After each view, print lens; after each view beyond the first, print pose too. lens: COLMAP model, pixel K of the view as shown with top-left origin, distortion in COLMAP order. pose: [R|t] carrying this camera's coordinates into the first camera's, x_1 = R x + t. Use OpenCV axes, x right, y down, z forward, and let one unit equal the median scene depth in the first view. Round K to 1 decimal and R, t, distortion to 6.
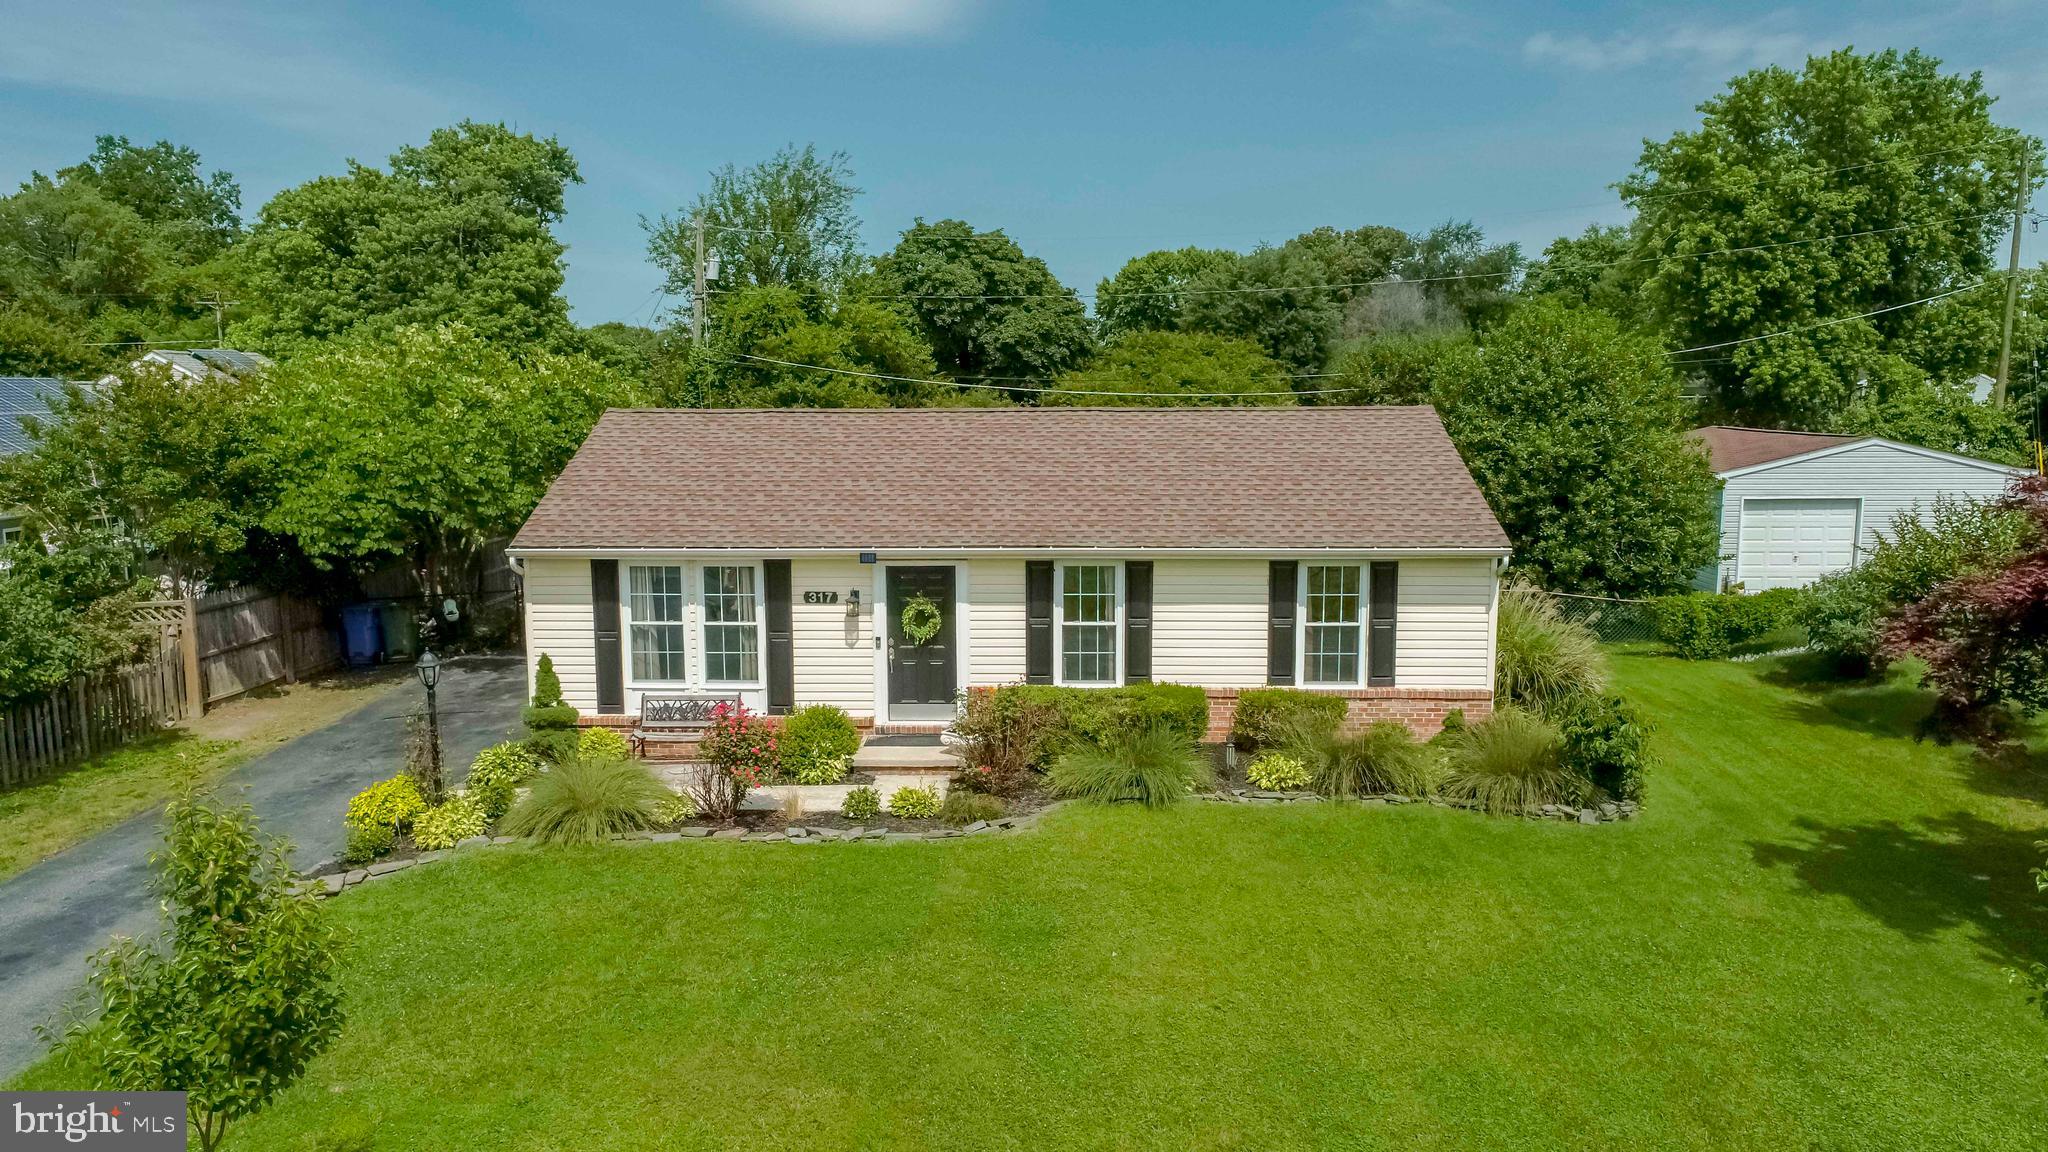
lens RADIAL K [[1386.0, 0, 1021.7], [0, 1386.0, 562.7], [0, 0, 1]] dist [-0.015087, 0.007925]
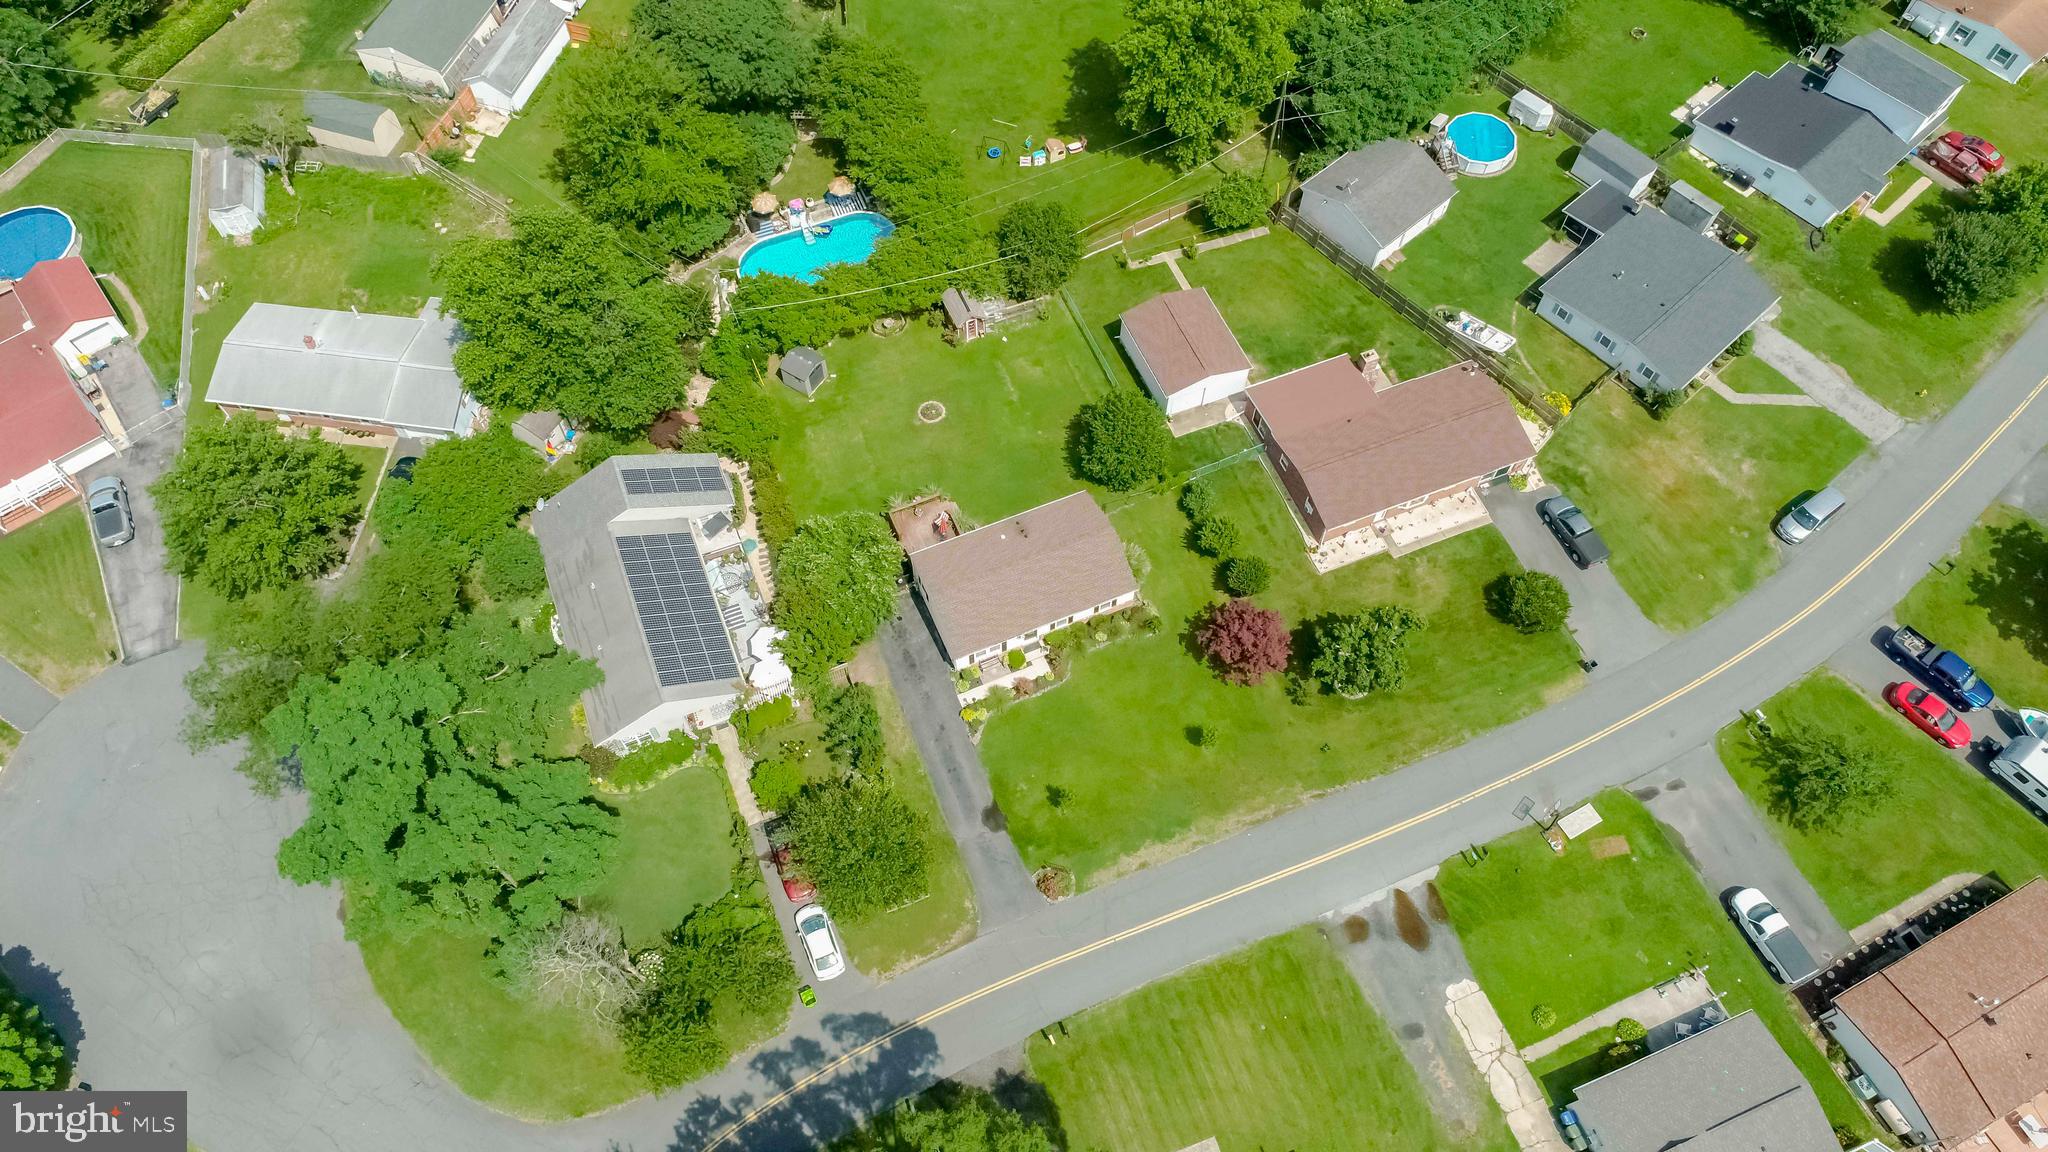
lens RADIAL K [[1386.0, 0, 1027.1], [0, 1386.0, 557.1], [0, 0, 1]] dist [-0.015087, 0.007925]
pose [[0.903379, -0.365807, 0.223811, -1.084135], [0.042785, 0.596172, 0.801716, -4.048055], [-0.426703, -0.714678, 0.554220, -1.529533]]
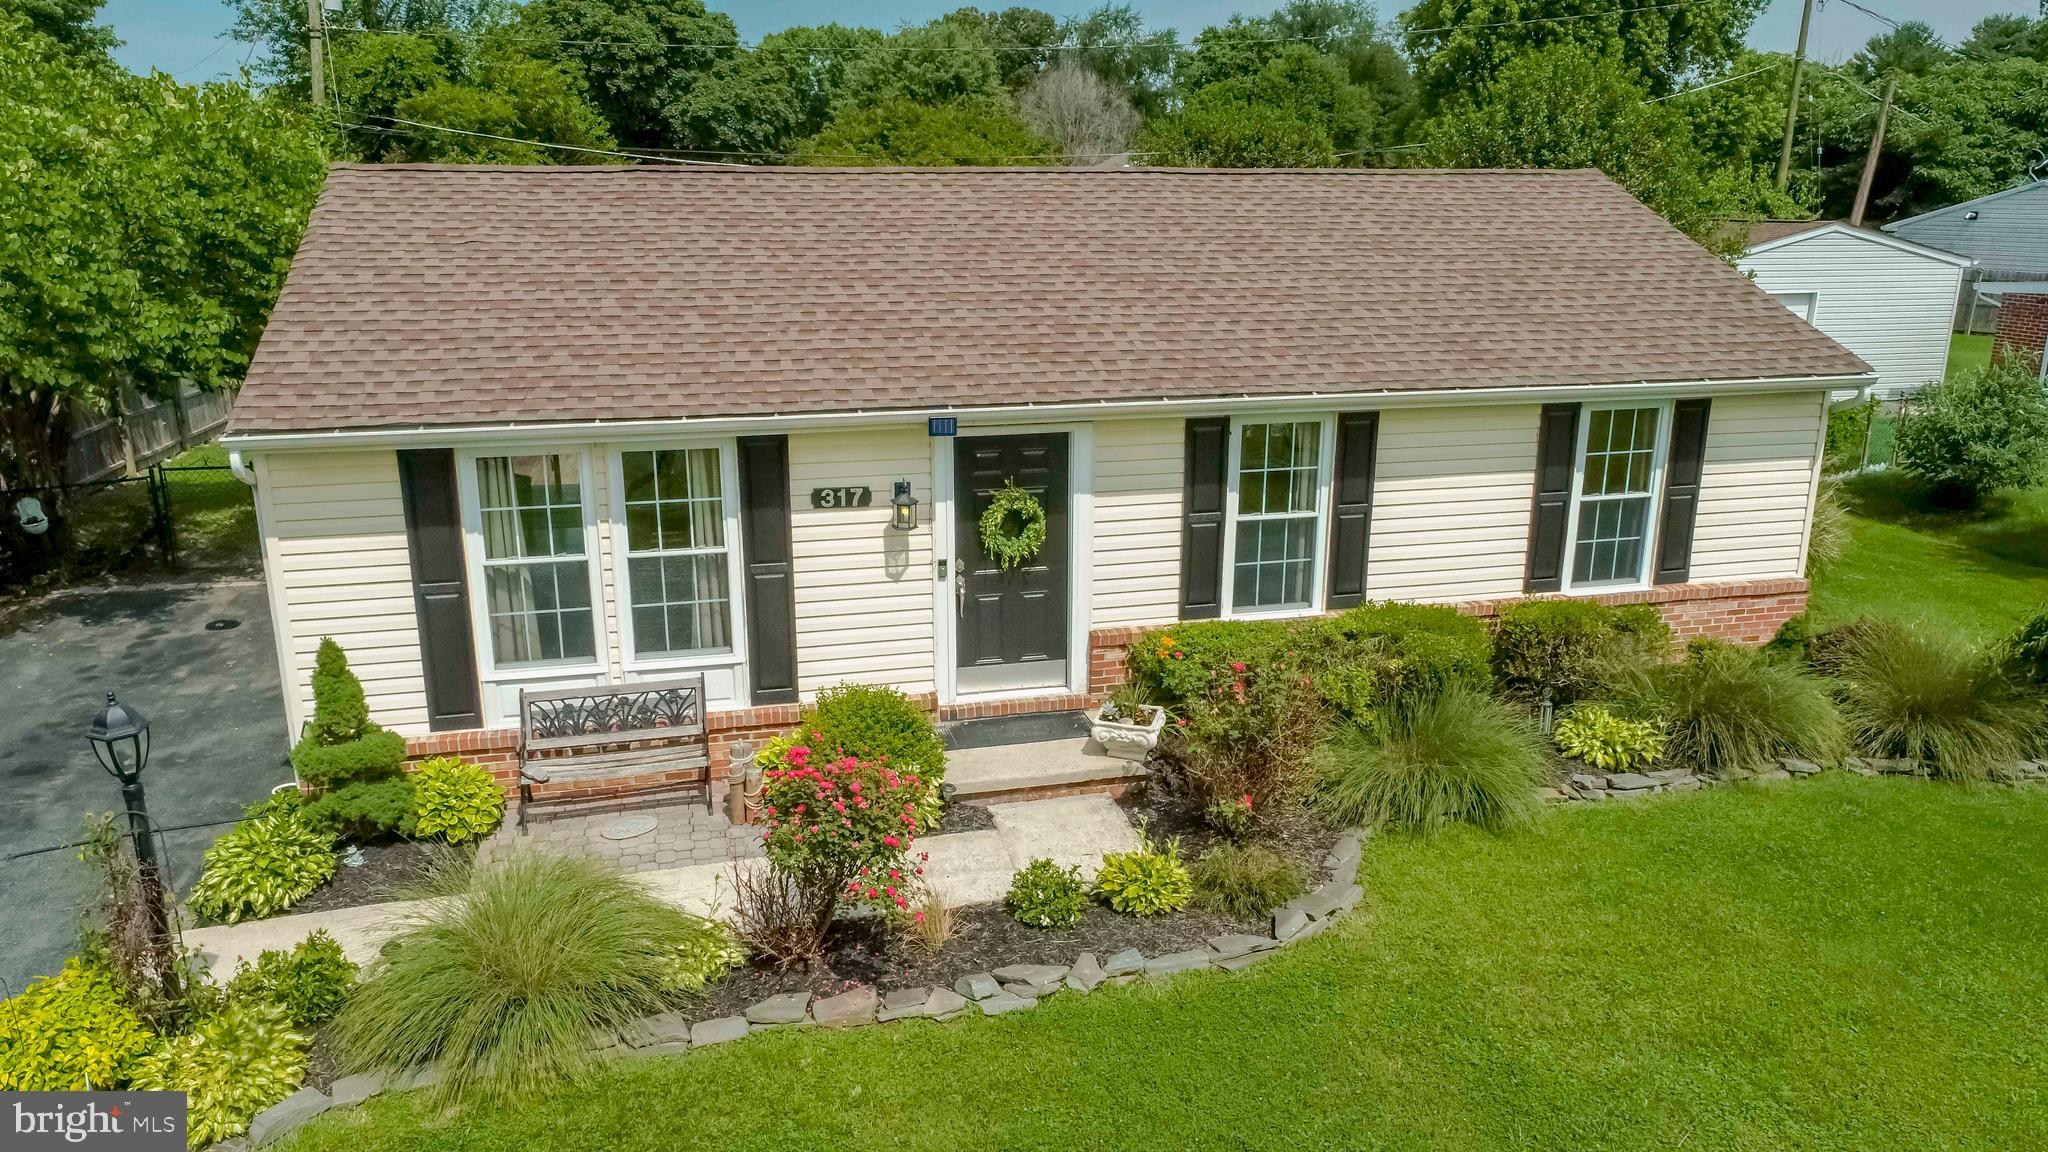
lens RADIAL K [[1386.0, 0, 1021.8], [0, 1386.0, 565.9], [0, 0, 1]] dist [-0.015087, 0.007925]
pose [[0.961606, -0.067292, 0.266055, -0.225228], [0.028860, 0.988892, 0.145805, -0.027371], [-0.272911, -0.132529, 0.952867, 0.433657]]
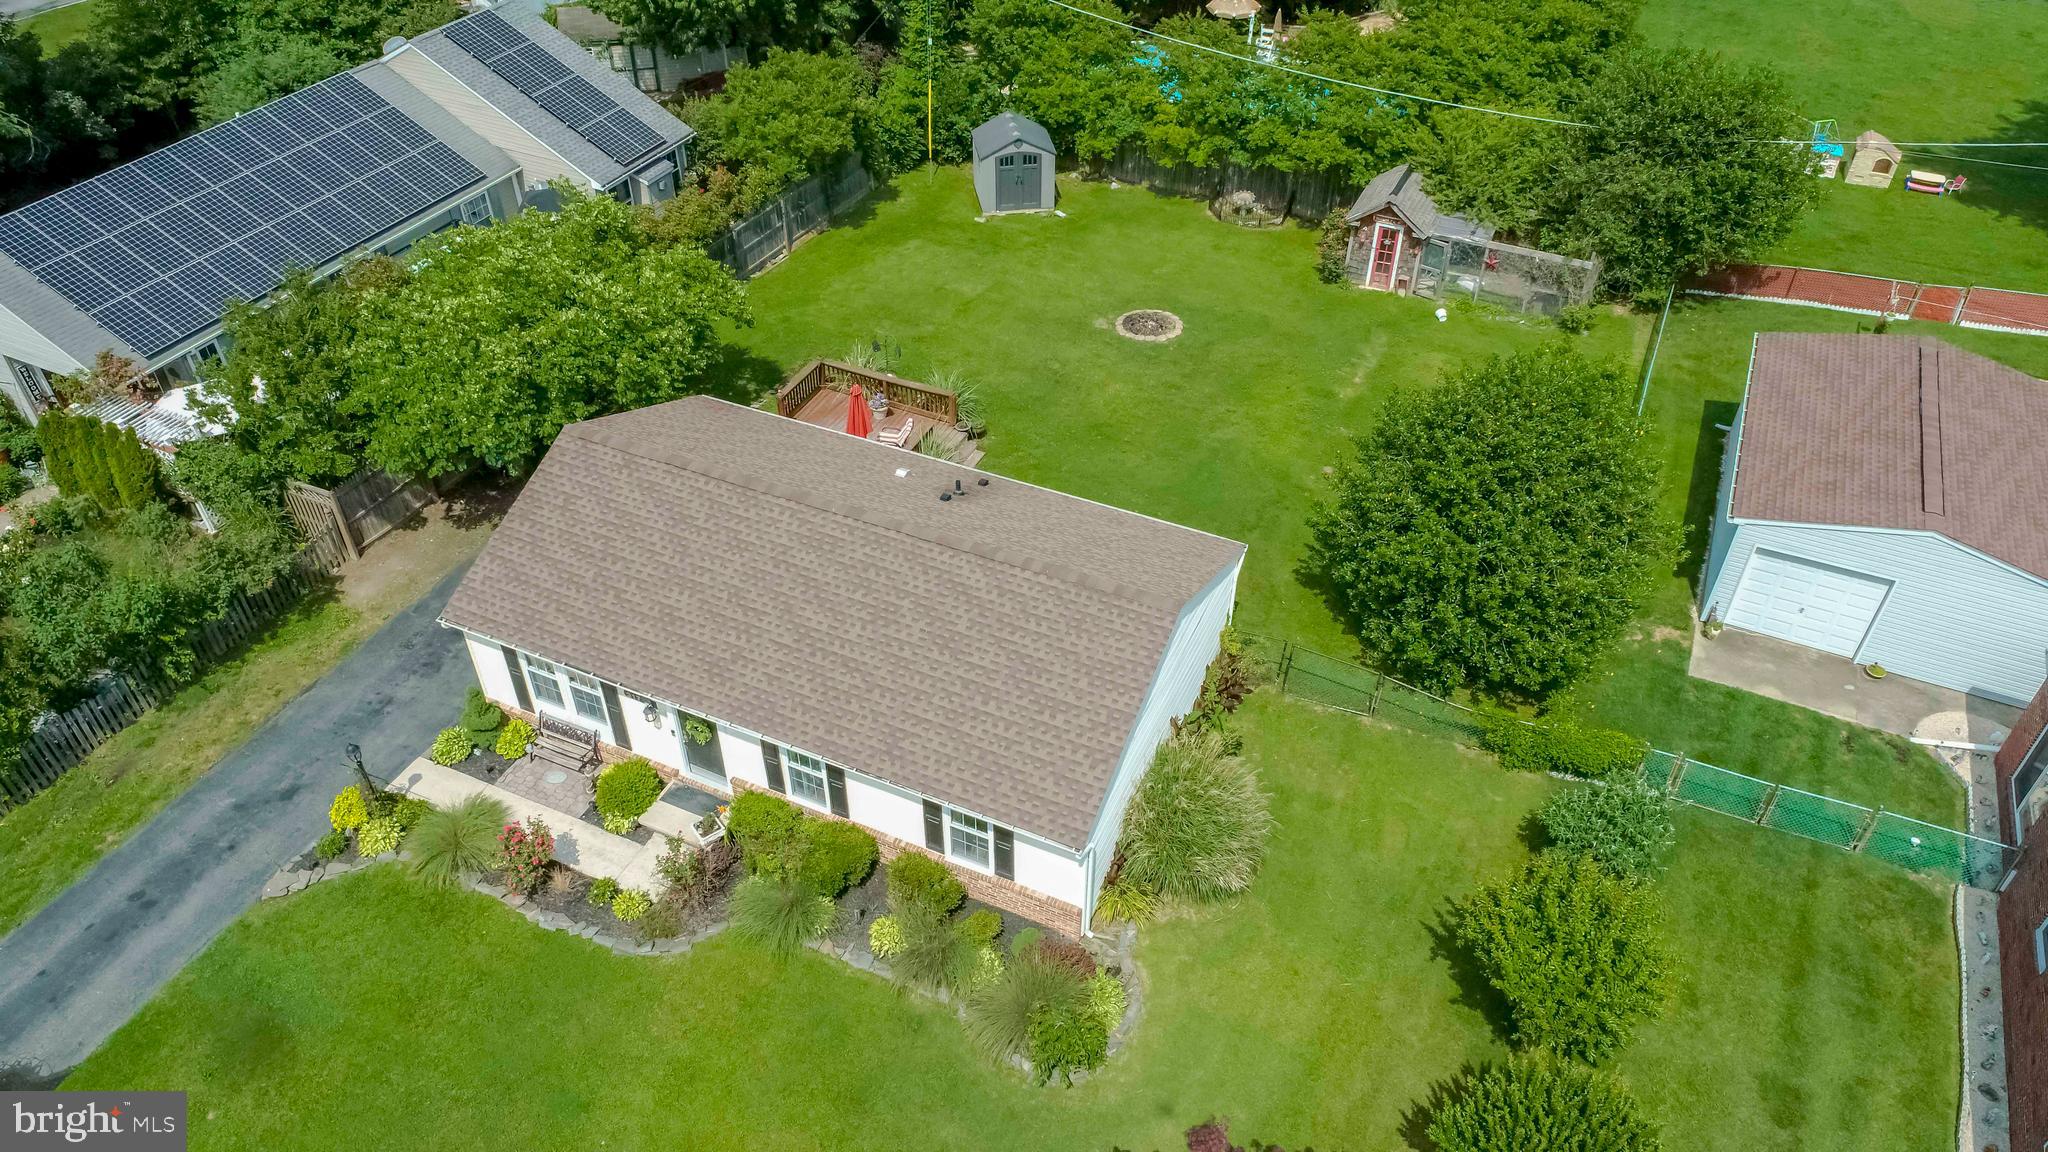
lens RADIAL K [[1386.0, 0, 1021.1], [0, 1386.0, 562.4], [0, 0, 1]] dist [-0.015087, 0.007925]
pose [[0.920739, 0.250014, -0.299555, 0.577706], [-0.052576, 0.840233, 0.539670, -0.836455], [0.386621, -0.481146, 0.786780, 0.136842]]
